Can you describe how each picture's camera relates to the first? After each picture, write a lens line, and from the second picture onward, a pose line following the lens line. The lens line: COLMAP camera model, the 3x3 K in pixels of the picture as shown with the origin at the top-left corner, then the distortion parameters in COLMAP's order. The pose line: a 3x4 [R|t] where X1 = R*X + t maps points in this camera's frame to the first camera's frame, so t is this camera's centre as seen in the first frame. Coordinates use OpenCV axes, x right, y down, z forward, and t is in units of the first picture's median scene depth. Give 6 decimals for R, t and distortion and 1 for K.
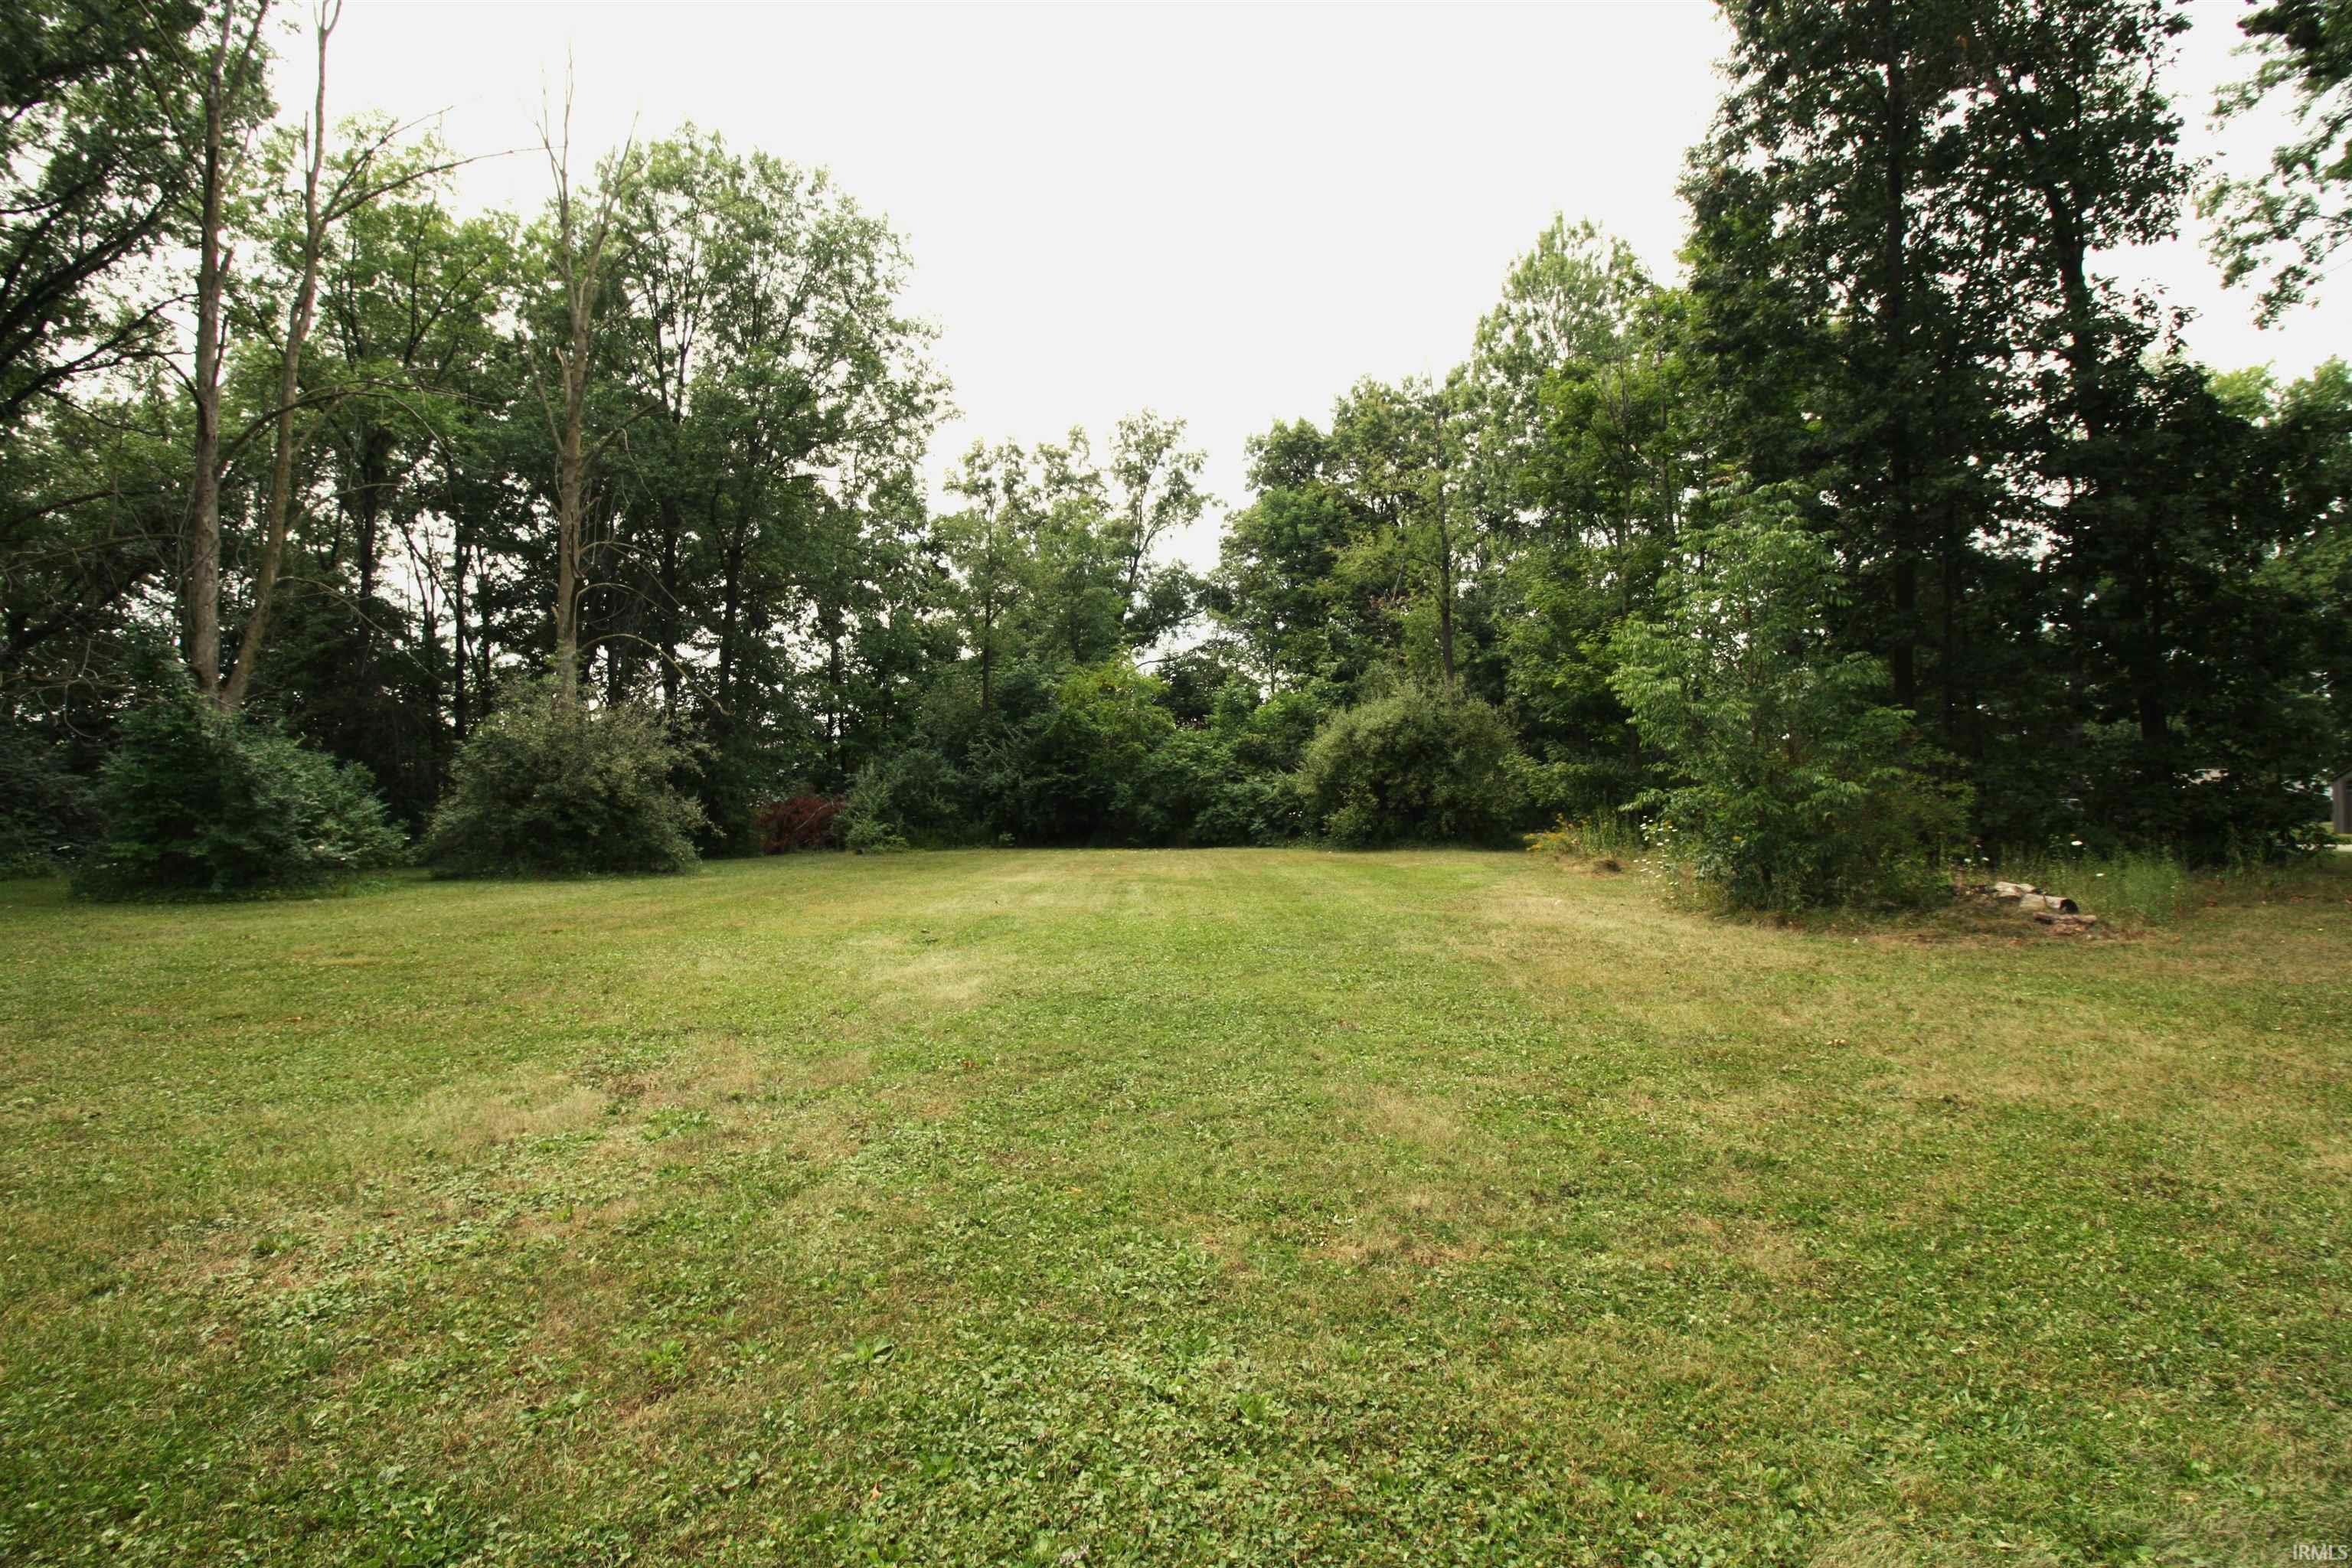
lens RADIAL K [[1292.2, 0, 1179.6], [0, 1292.2, 762.6], [0, 0, 1]] dist [-0.003626, -0.011327]
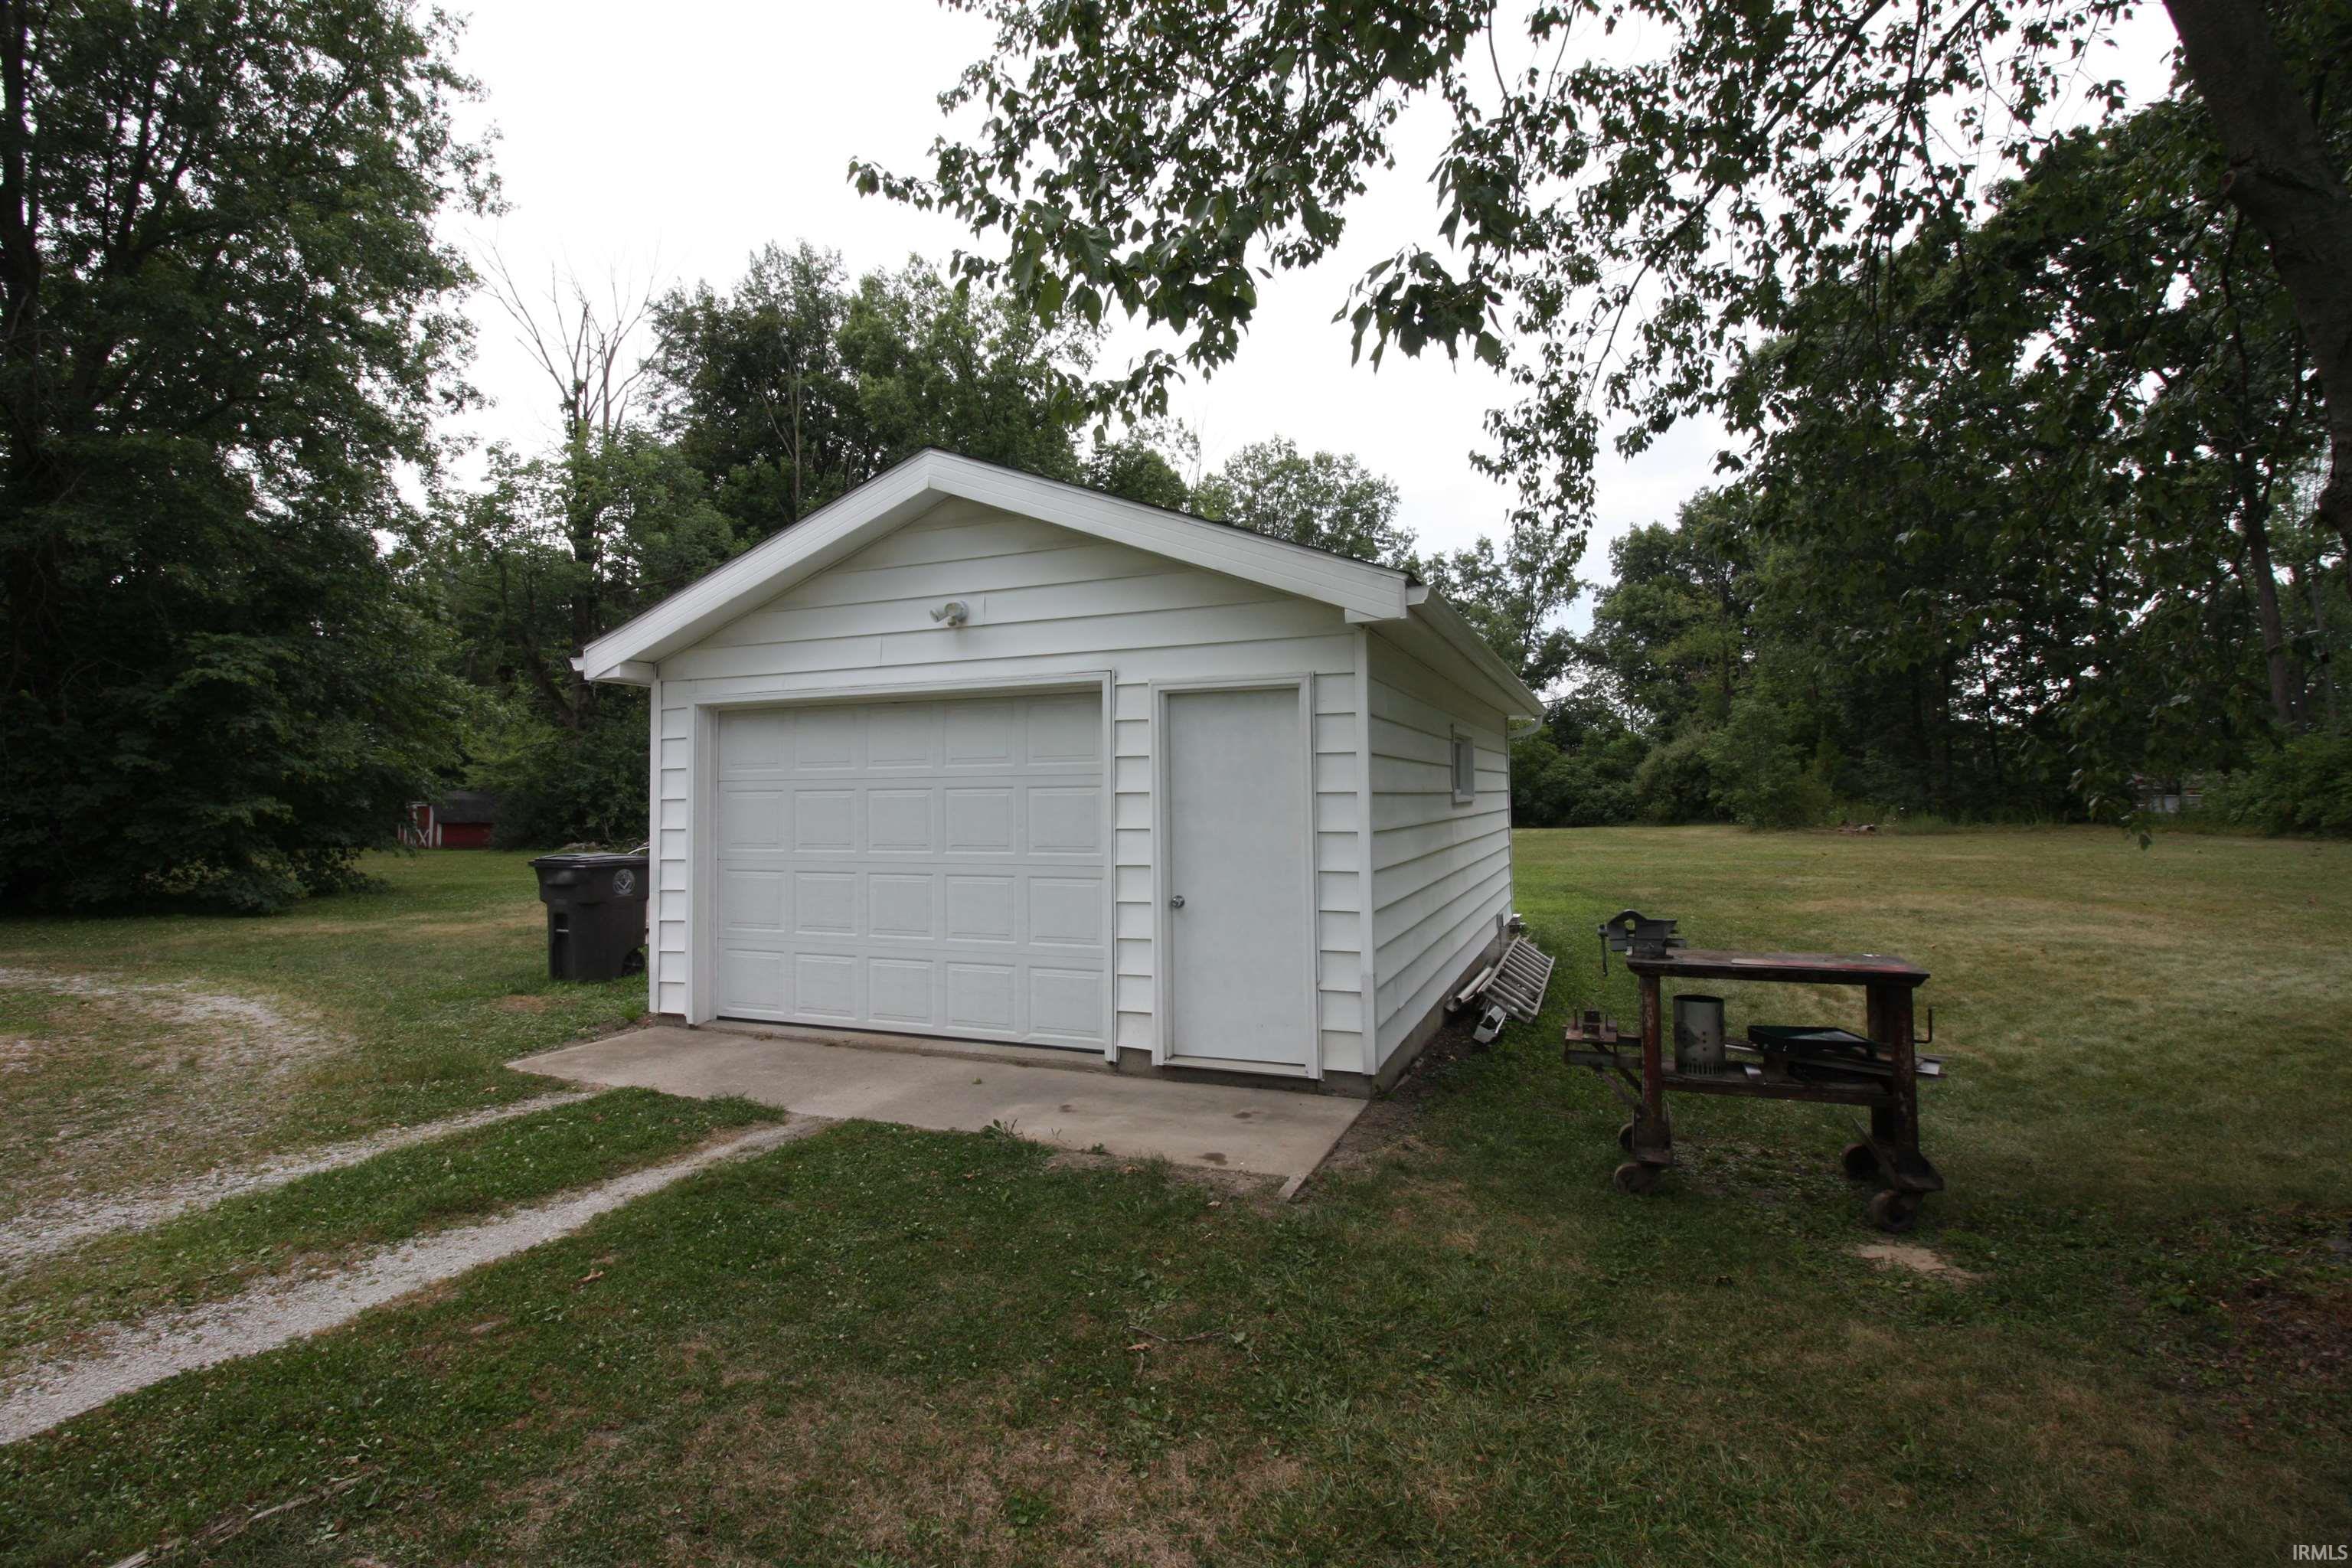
lens RADIAL K [[1292.2, 0, 1179.6], [0, 1292.2, 762.6], [0, 0, 1]] dist [-0.003626, -0.011327]
pose [[0.956025, -0.018298, -0.292714, 0.010939], [0.015569, 0.999811, -0.011650, -0.004147], [0.292872, 0.006580, 0.956129, -0.439437]]
